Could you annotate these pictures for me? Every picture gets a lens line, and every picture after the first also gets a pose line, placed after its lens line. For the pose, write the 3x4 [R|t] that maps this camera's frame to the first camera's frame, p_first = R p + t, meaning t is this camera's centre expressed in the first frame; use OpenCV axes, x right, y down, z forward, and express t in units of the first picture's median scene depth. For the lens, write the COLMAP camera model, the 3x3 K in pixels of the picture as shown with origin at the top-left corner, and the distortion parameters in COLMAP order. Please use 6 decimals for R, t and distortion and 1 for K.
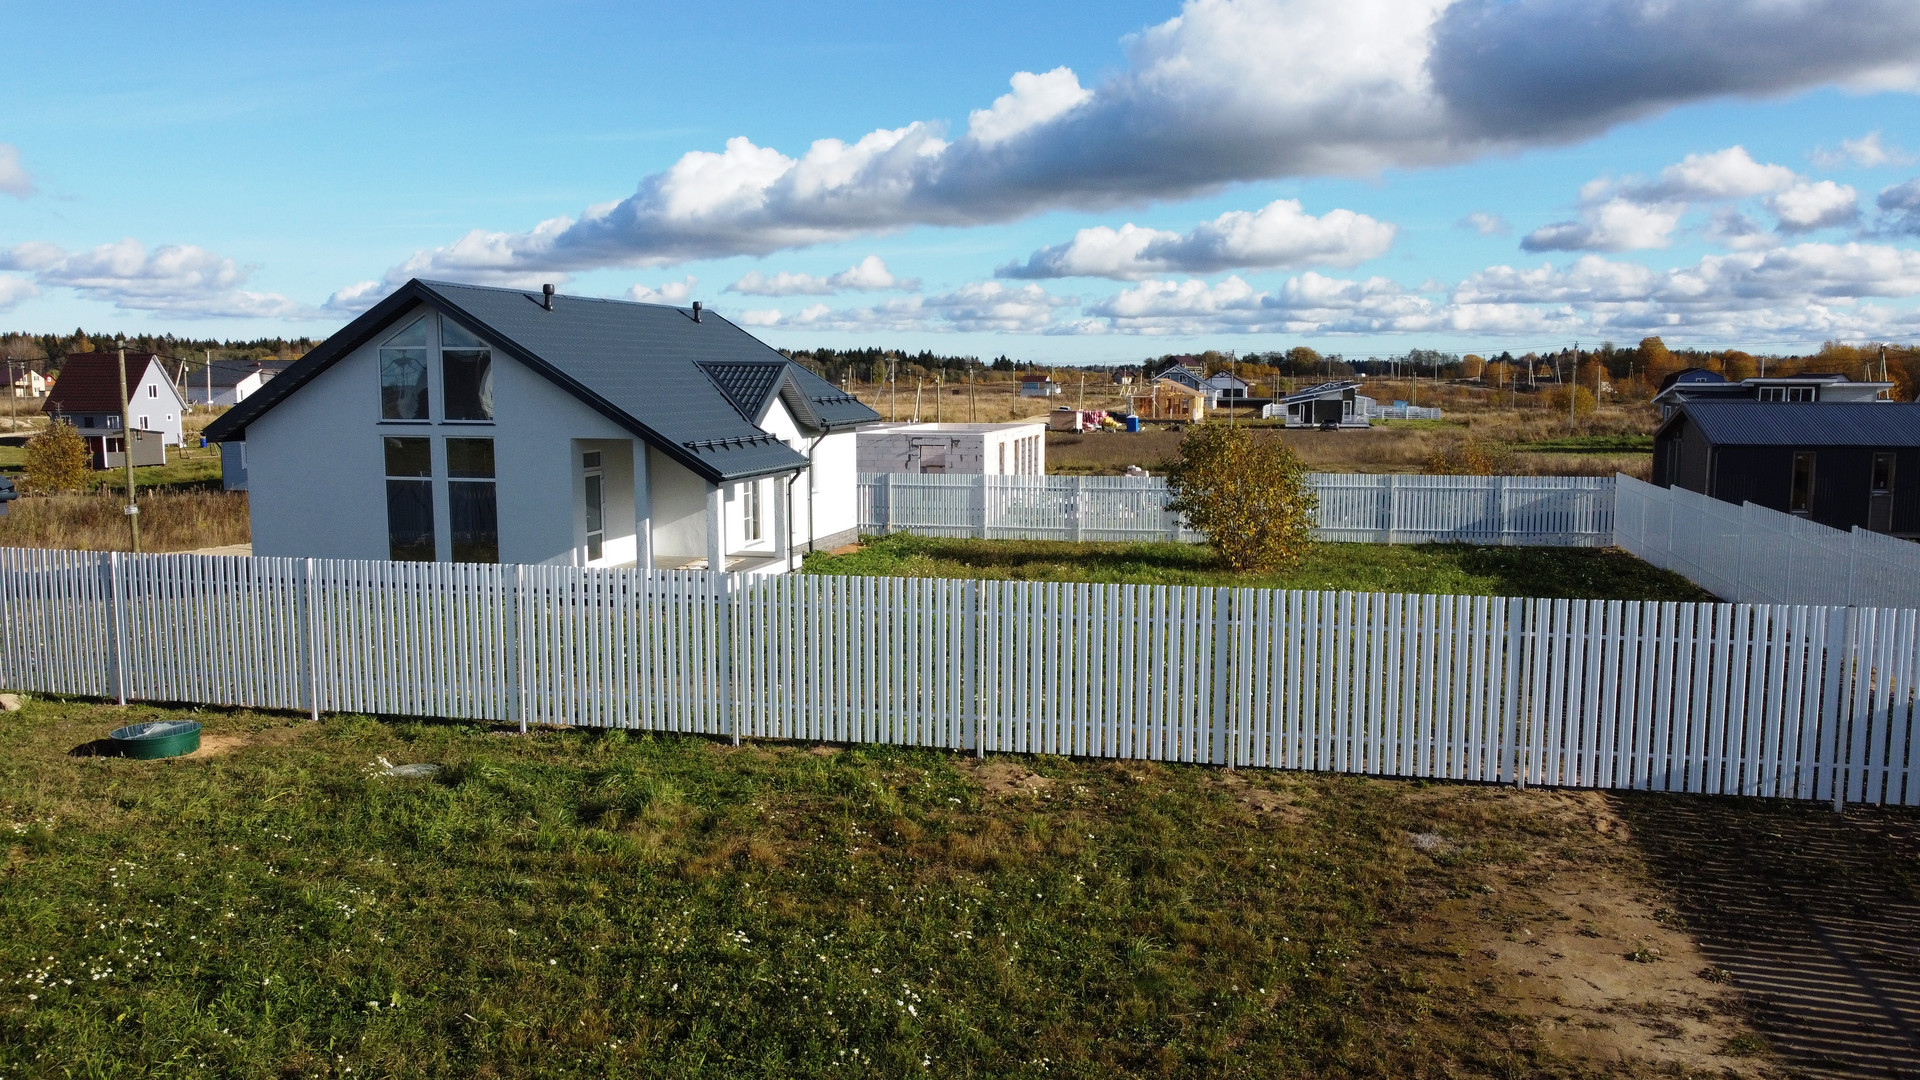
lens RADIAL K [[1452.2, 0, 962.9], [0, 1452.2, 549.5], [0, 0, 1]] dist [0.000904, -0.015579]
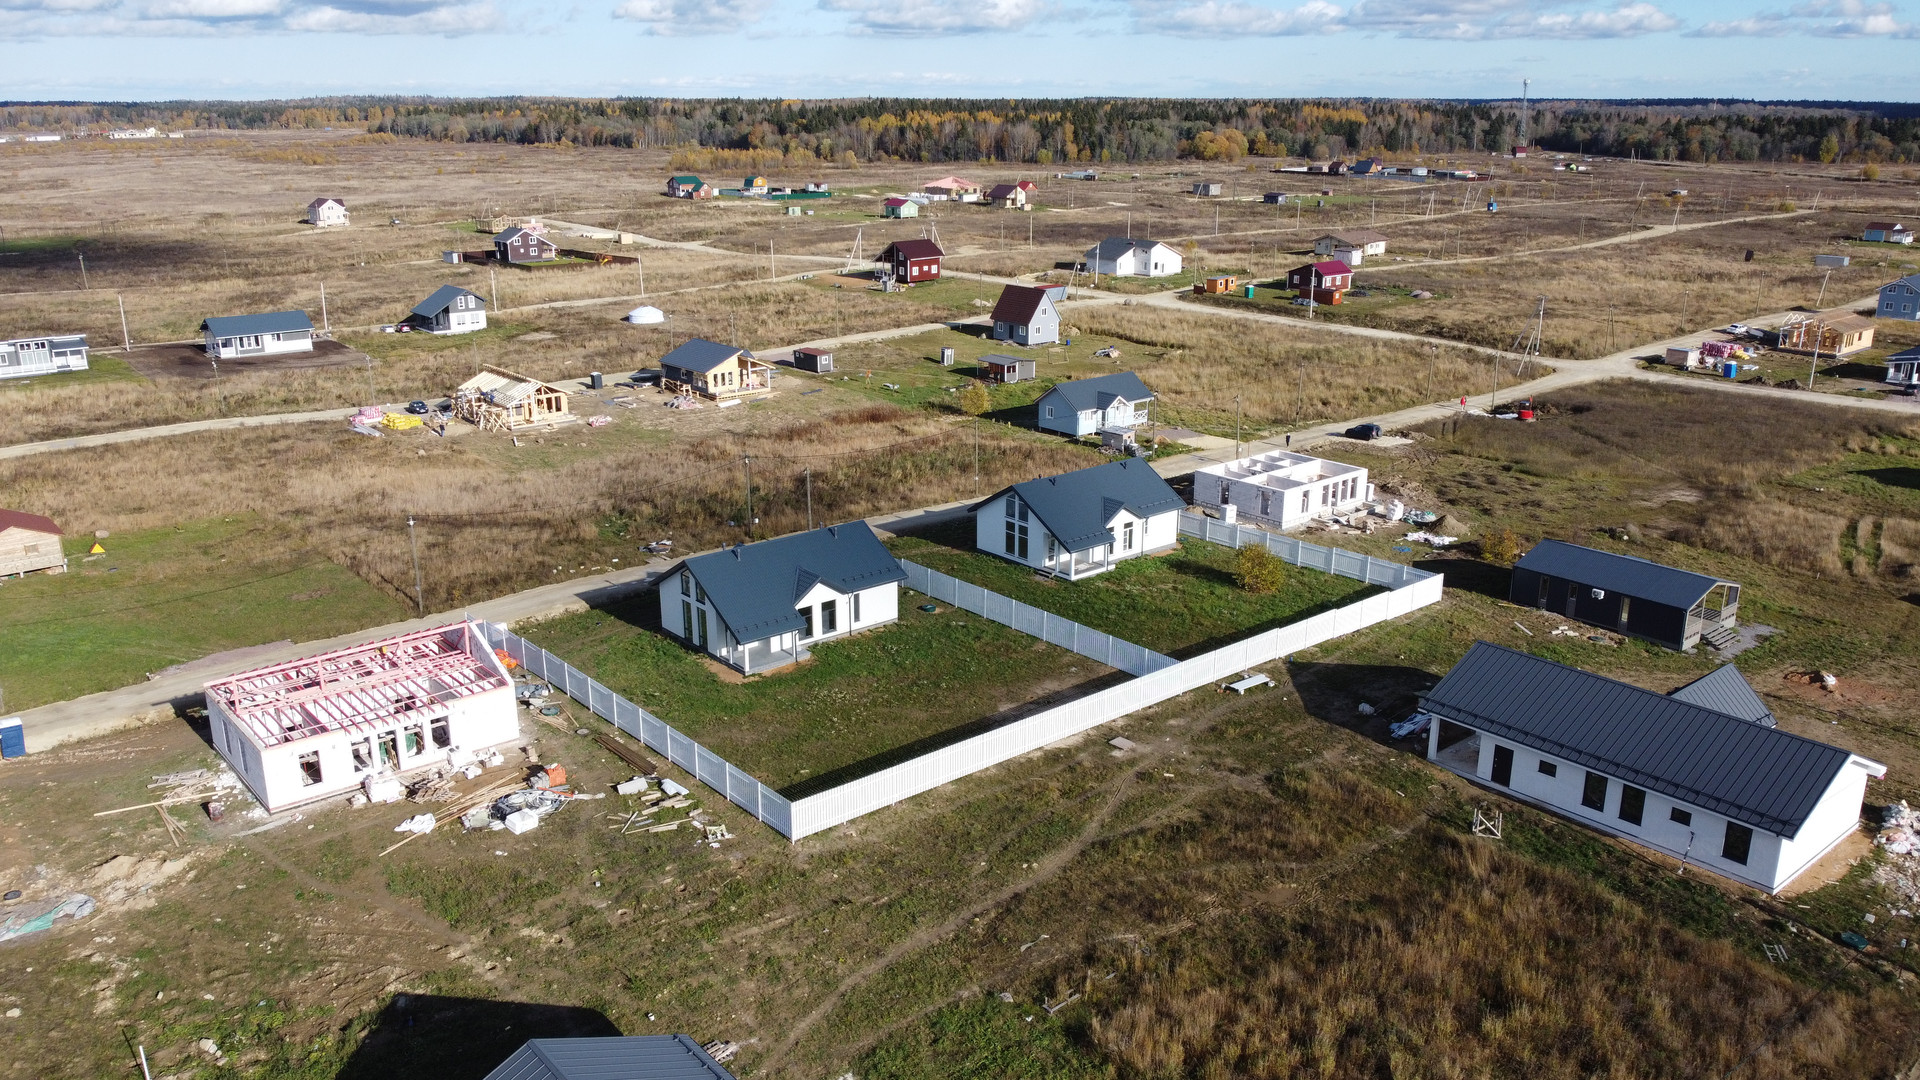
lens RADIAL K [[1482.3, 0, 962.3], [0, 1482.3, 547.2], [0, 0, 1]] dist [-0.002093, -0.020125]
pose [[0.812462, 0.173513, -0.556596, 1.768380], [-0.070313, 0.976880, 0.201896, -0.826983], [0.578759, -0.124897, 0.805878, -2.310056]]
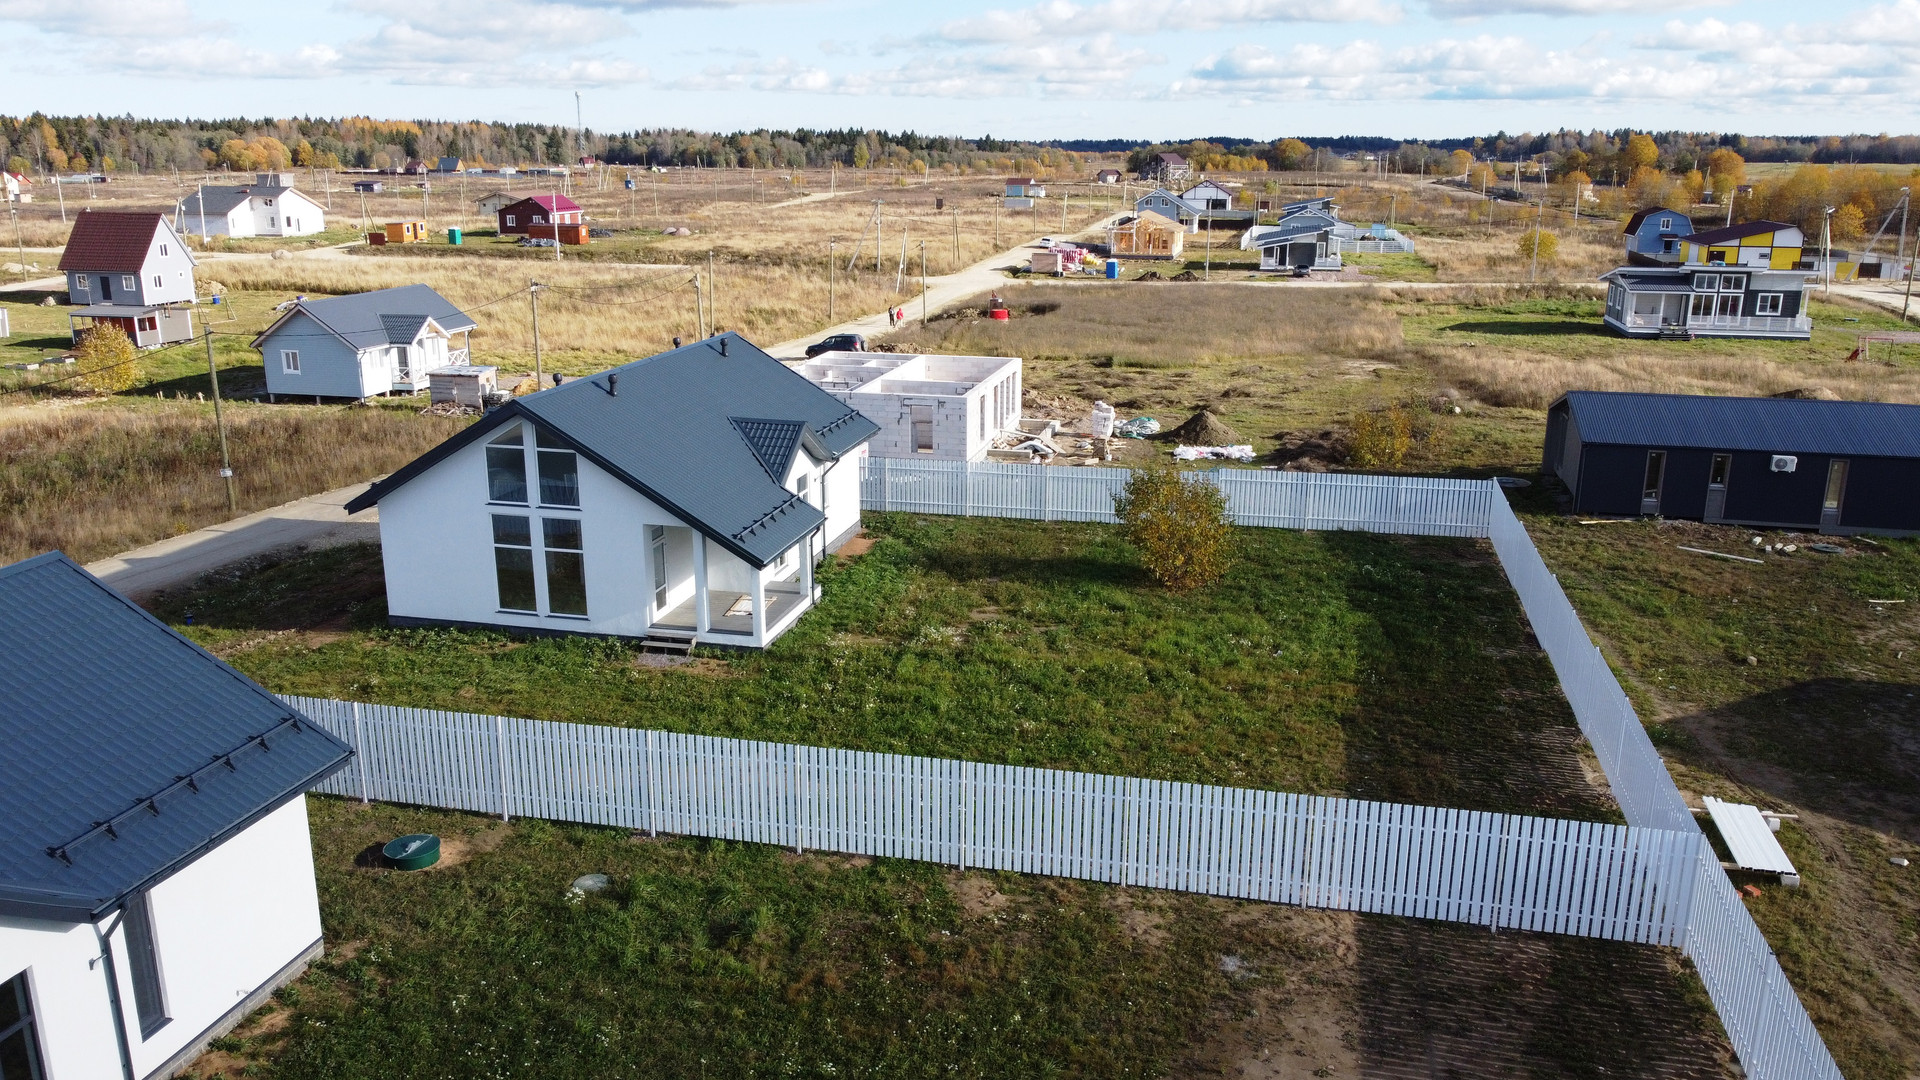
lens RADIAL K [[1452.2, 0, 965.1], [0, 1452.2, 555.2], [0, 0, 1]] dist [0.000904, -0.015579]
pose [[0.999911, 0.001253, 0.013271, -0.003164], [-0.003308, 0.987749, 0.156018, -0.257154], [-0.012913, -0.156048, 0.987665, -0.277911]]
